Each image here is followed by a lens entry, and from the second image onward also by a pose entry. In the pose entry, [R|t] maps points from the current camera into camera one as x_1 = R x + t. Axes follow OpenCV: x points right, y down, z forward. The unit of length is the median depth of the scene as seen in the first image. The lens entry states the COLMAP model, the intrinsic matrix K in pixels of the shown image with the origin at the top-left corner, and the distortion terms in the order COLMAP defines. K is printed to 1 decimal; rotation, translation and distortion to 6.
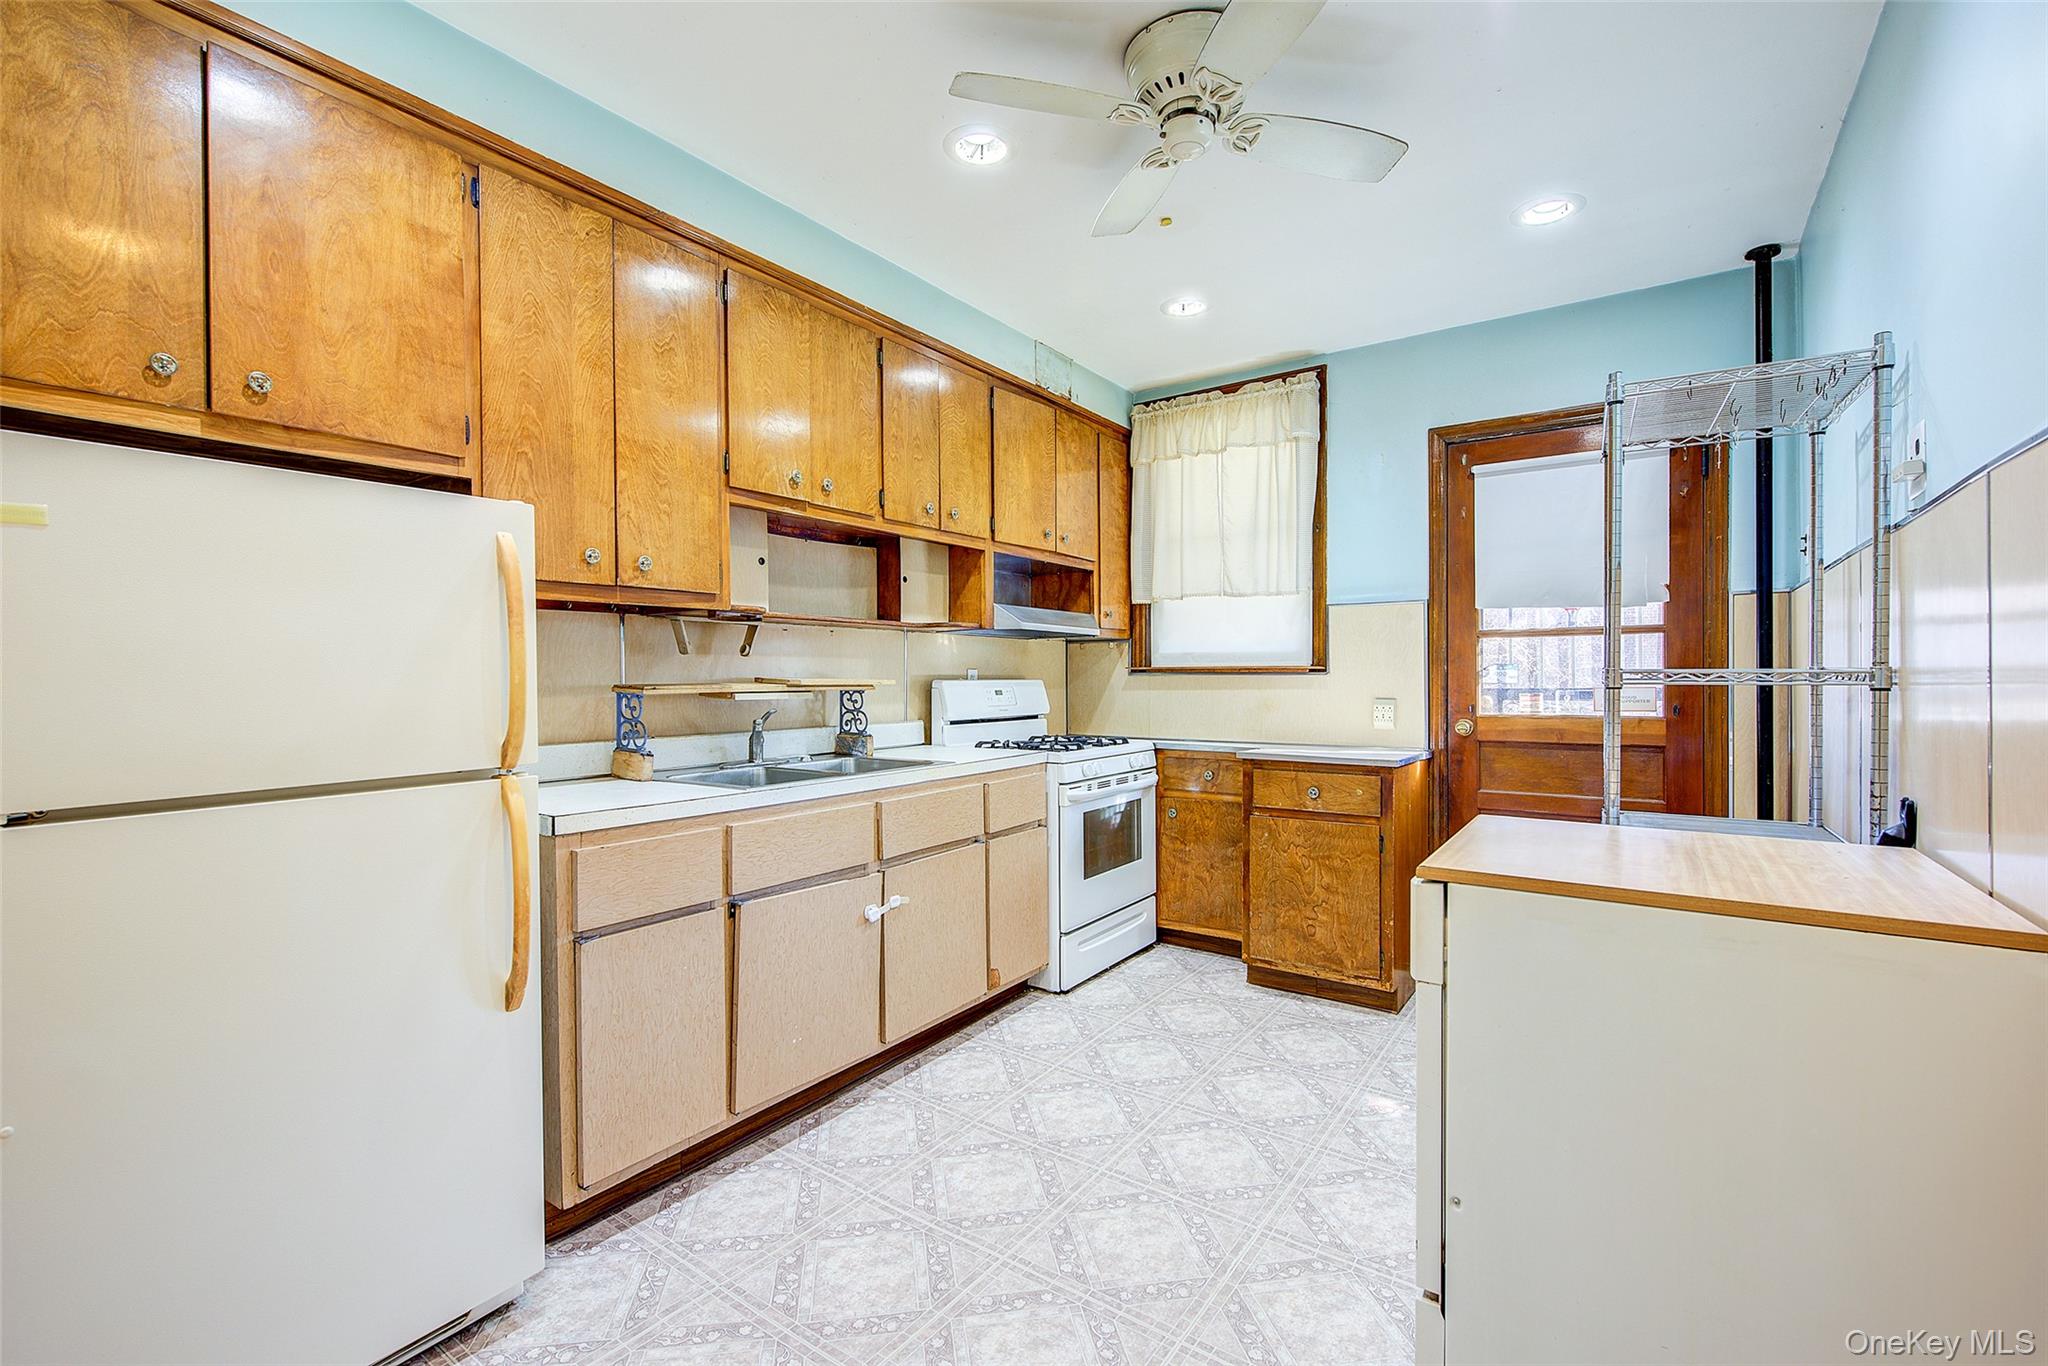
lens RADIAL K [[871.9, 0, 1032.9], [0, 871.9, 681.0], [0, 0, 1]] dist [0.000546, 0.000027]
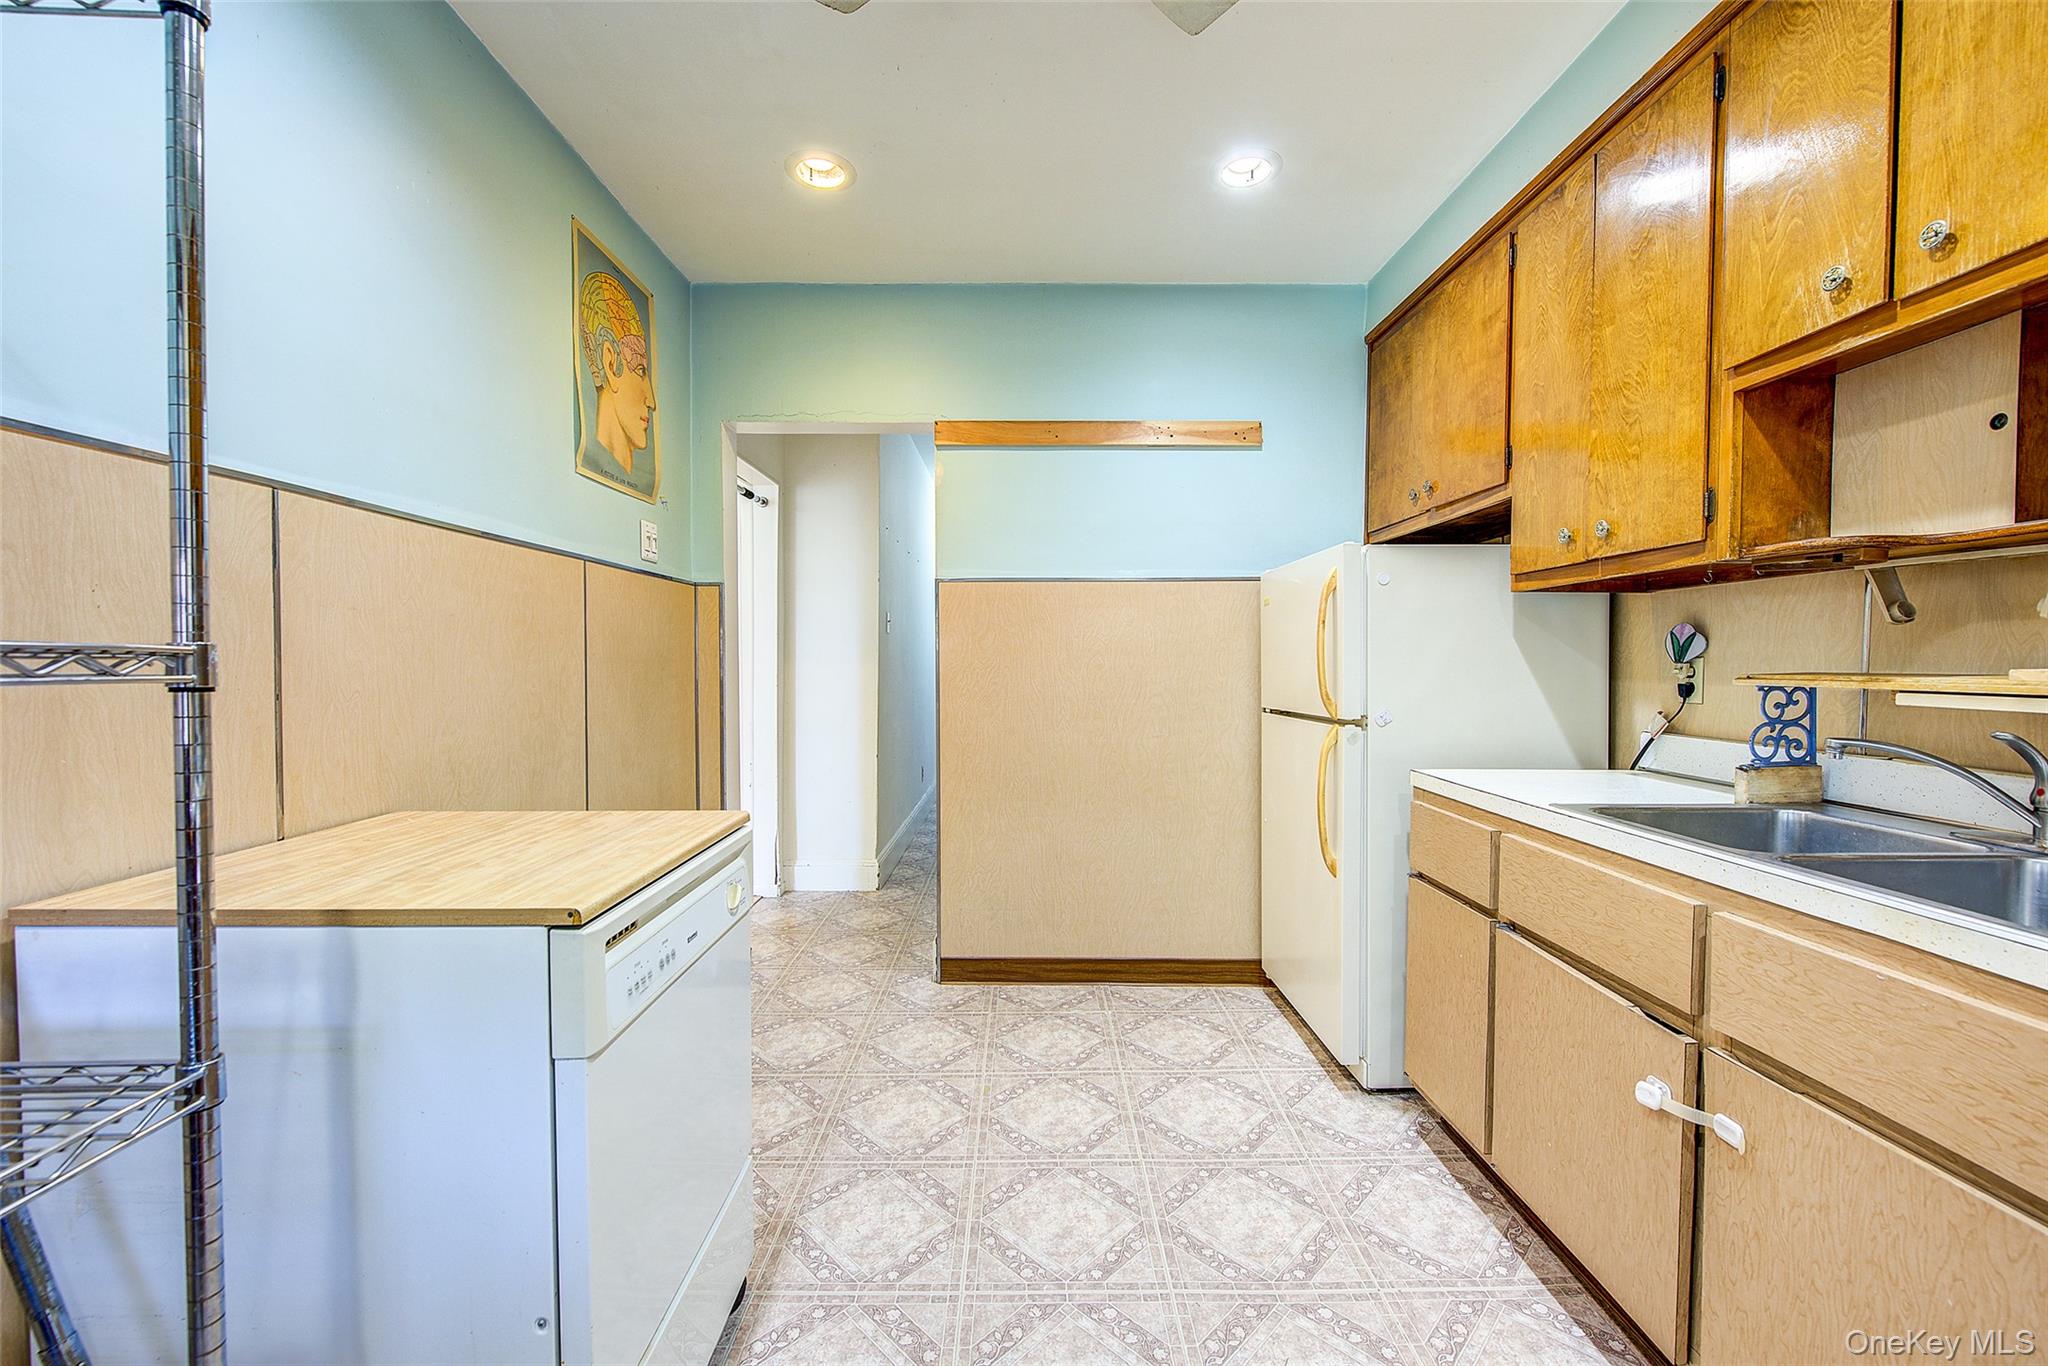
lens RADIAL K [[814.3, 0, 1030.4], [0, 814.3, 678.4], [0, 0, 1]] dist [-0.003279, -0.000183]
pose [[-0.812248, 0.013387, -0.583158, 0.567001], [-0.004862, 0.999547, 0.029717, -0.009972], [0.583292, 0.026973, -0.811815, 1.558825]]
